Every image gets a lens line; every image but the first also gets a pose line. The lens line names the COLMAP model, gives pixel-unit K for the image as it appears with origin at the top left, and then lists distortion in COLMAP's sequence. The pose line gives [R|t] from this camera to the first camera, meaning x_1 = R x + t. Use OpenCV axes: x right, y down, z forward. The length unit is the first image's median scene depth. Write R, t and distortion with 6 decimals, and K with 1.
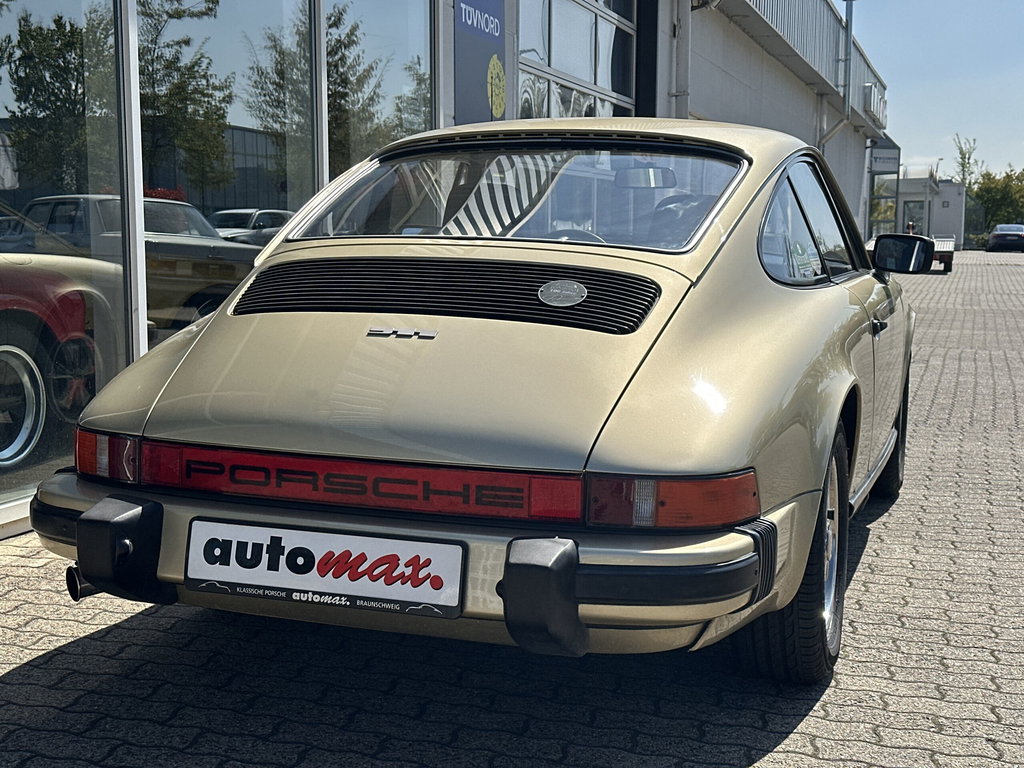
lens RADIAL K [[1445.9, 0, 512.0], [0, 1445.9, 384.0], [0, 0, 1]] dist [0.117112, -0.149949]
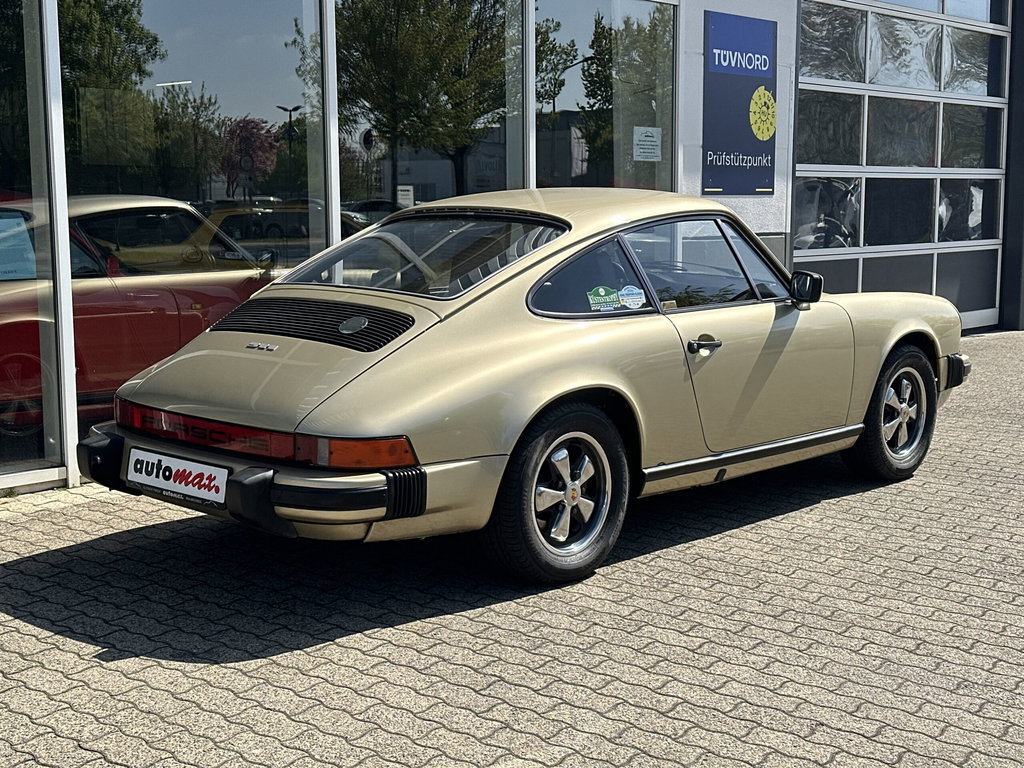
lens RADIAL K [[1445.9, 0, 512.0], [0, 1445.9, 384.0], [0, 0, 1]] dist [0.117112, -0.149949]
pose [[0.915189, 0.041016, -0.400933, 0.821958], [-0.033506, 0.999107, 0.025726, -0.042352], [0.401630, -0.010110, 0.915746, -0.408261]]
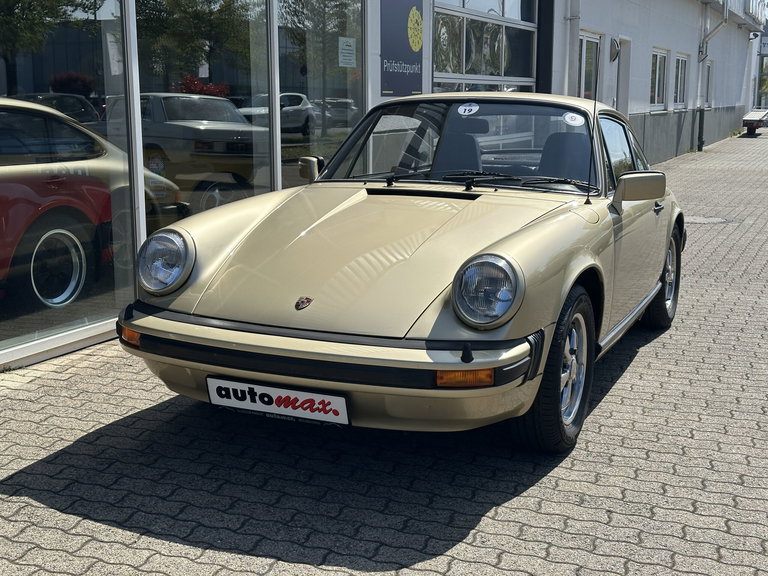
lens RADIAL K [[1075.9, 0, 384.0], [0, 1075.9, 288.0], [0, 0, 1]] dist [0.123420, -0.130952]
pose [[0.995348, 0.011230, -0.095686, 0.186754], [-0.004693, 0.997656, 0.068263, -0.079123], [0.096229, -0.067496, 0.993068, -0.184094]]
